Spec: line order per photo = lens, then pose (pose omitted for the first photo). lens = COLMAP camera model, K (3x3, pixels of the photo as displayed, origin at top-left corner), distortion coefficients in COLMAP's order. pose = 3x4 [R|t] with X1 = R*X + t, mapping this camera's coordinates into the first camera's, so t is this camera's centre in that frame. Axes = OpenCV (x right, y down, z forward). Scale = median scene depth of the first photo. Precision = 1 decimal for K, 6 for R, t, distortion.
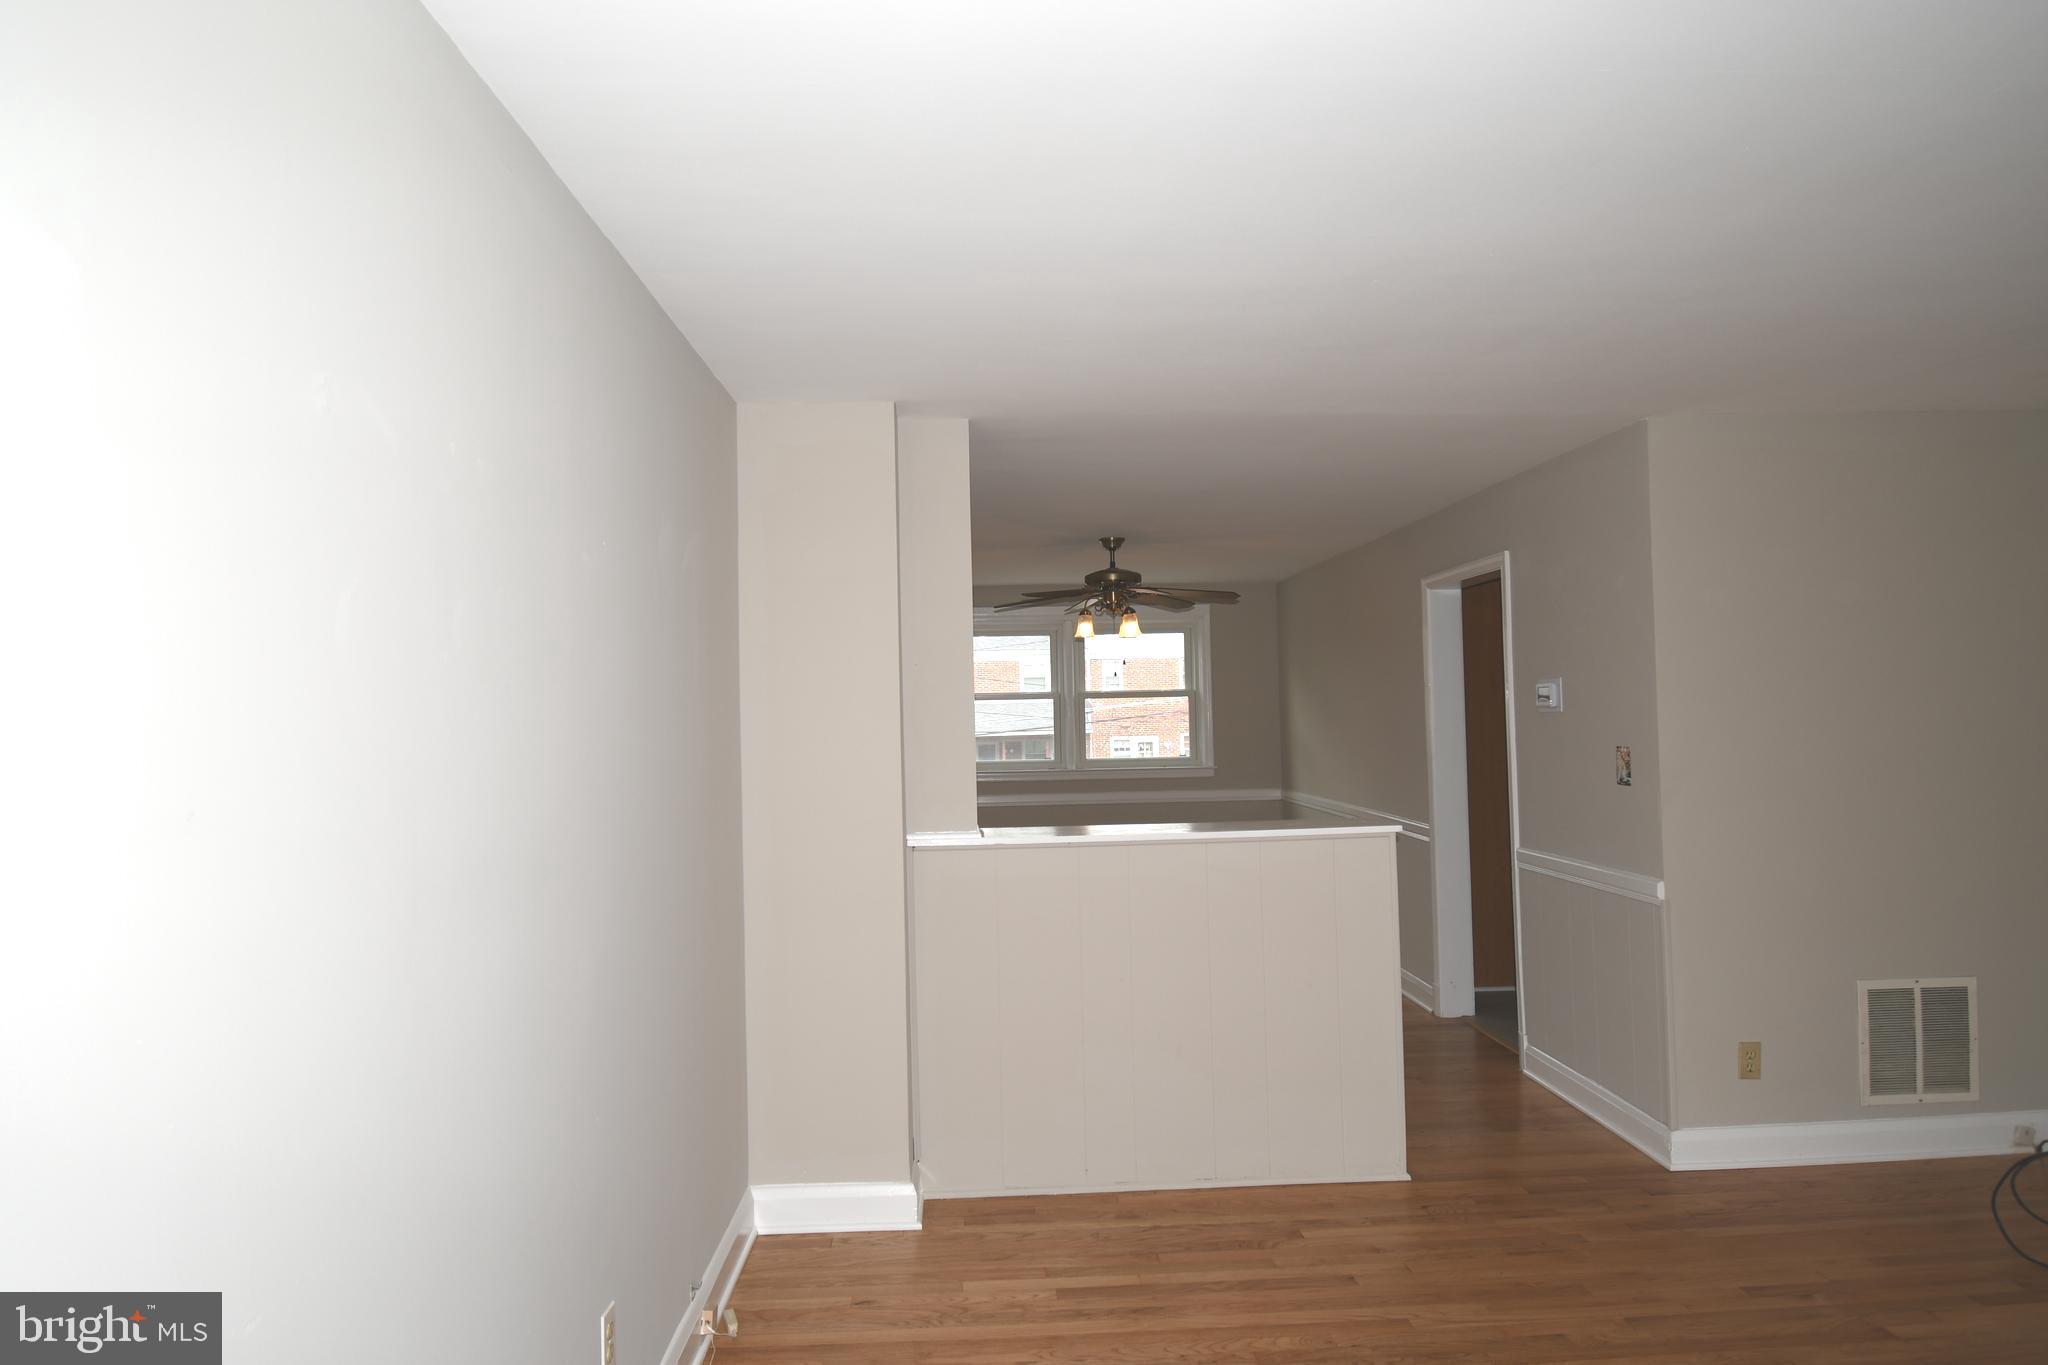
lens RADIAL K [[1216.7, 0, 1018.1], [0, 1216.7, 682.5], [0, 0, 1]] dist [0.013836, -0.029137]
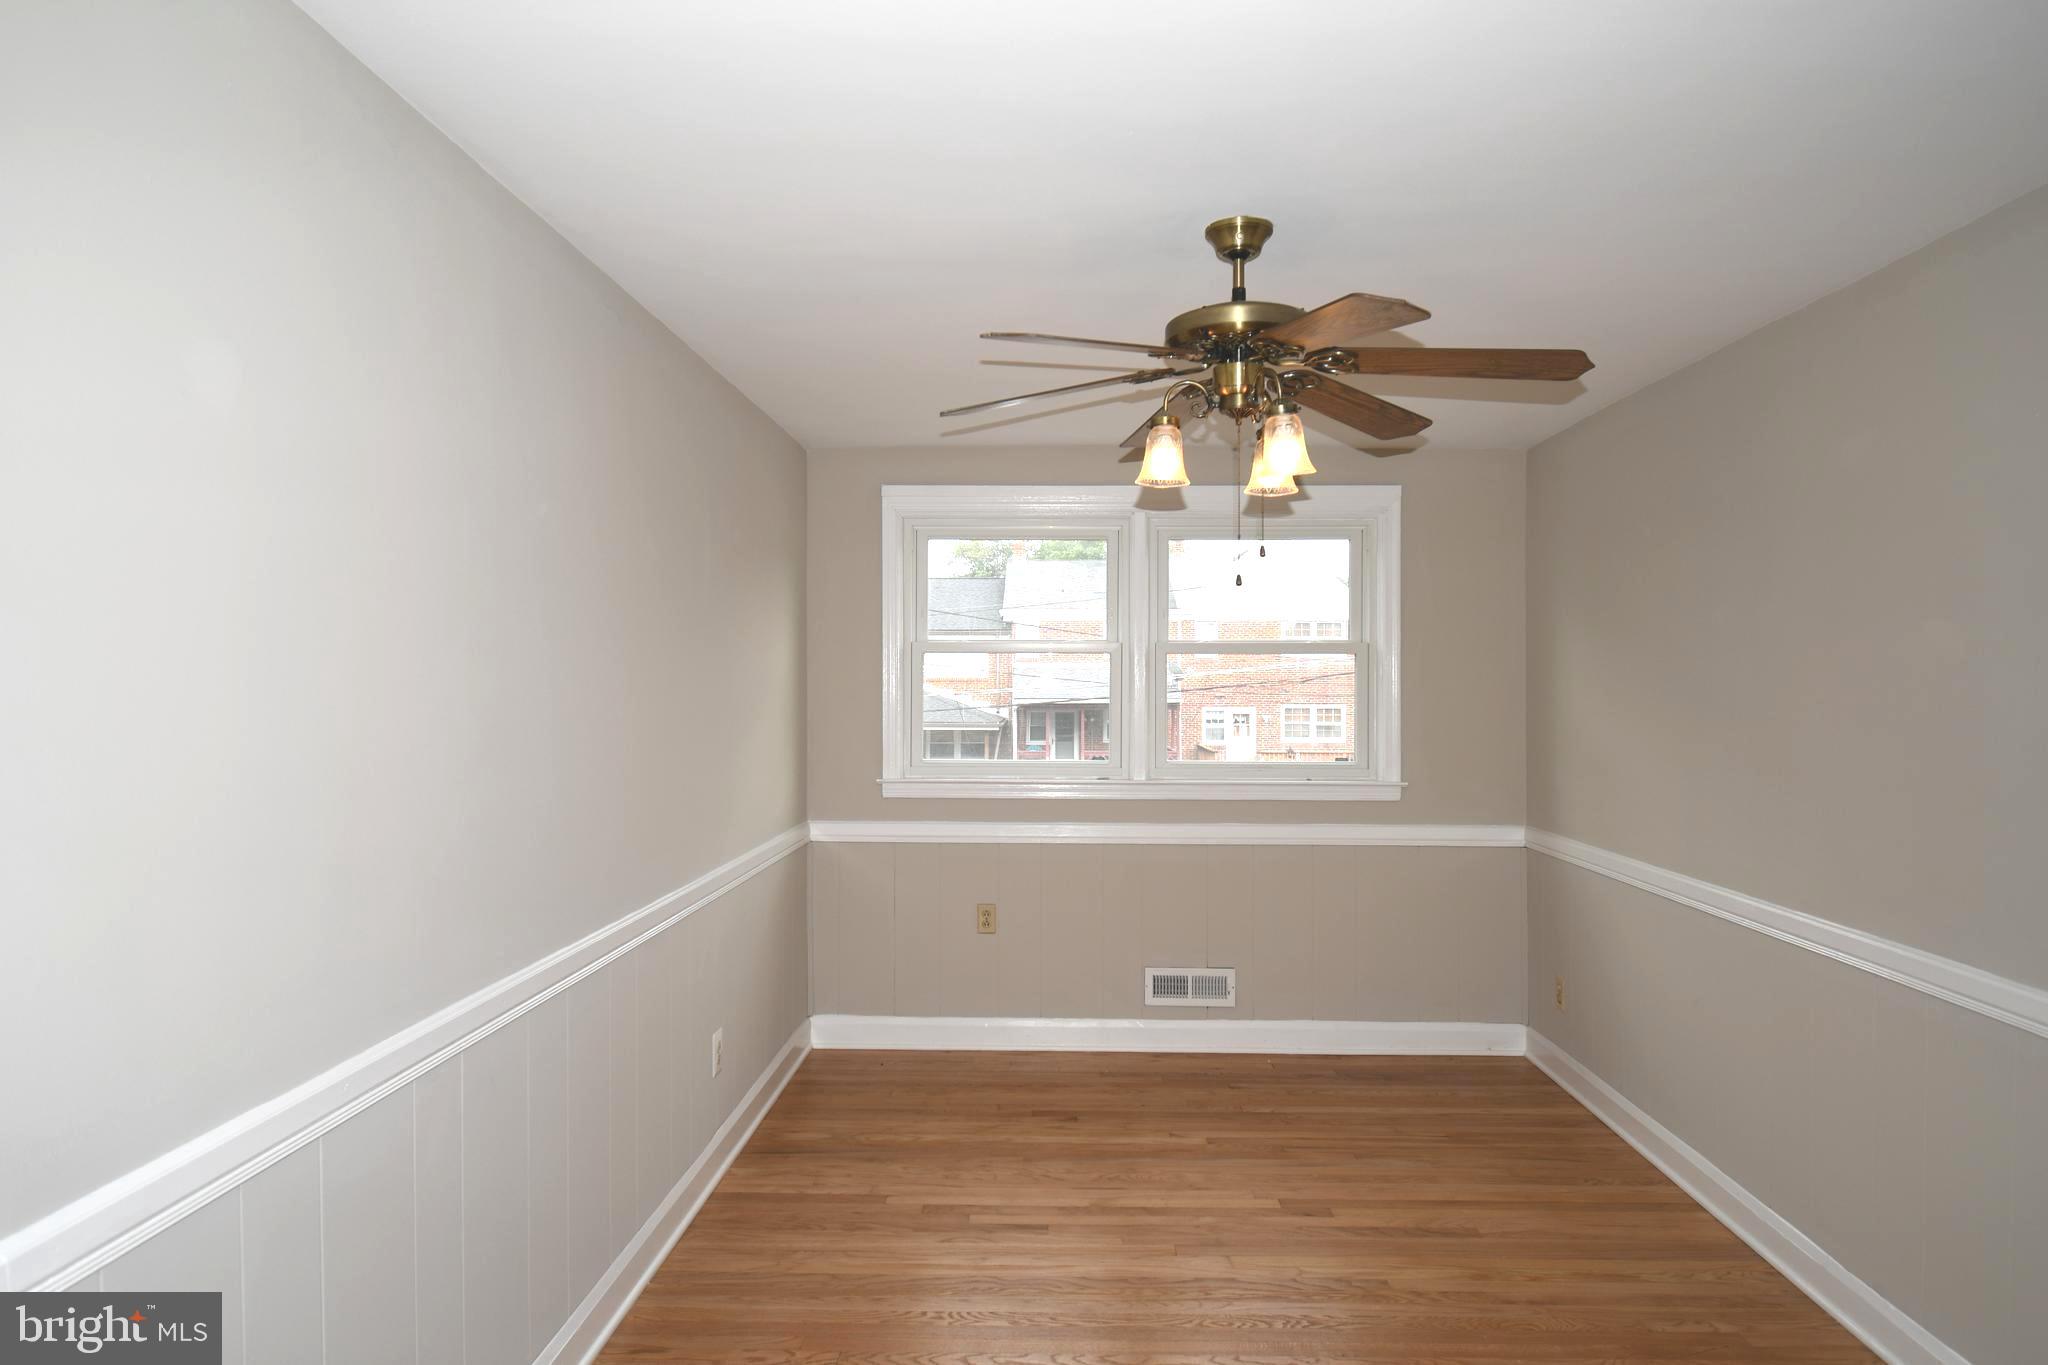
lens RADIAL K [[1216.7, 0, 1018.1], [0, 1216.7, 682.5], [0, 0, 1]] dist [0.013836, -0.029137]
pose [[0.996937, 0.025186, -0.074043, 0.059772], [-0.023026, 0.999288, 0.029888, 0.024357], [0.074743, -0.028092, 0.996807, 0.914288]]
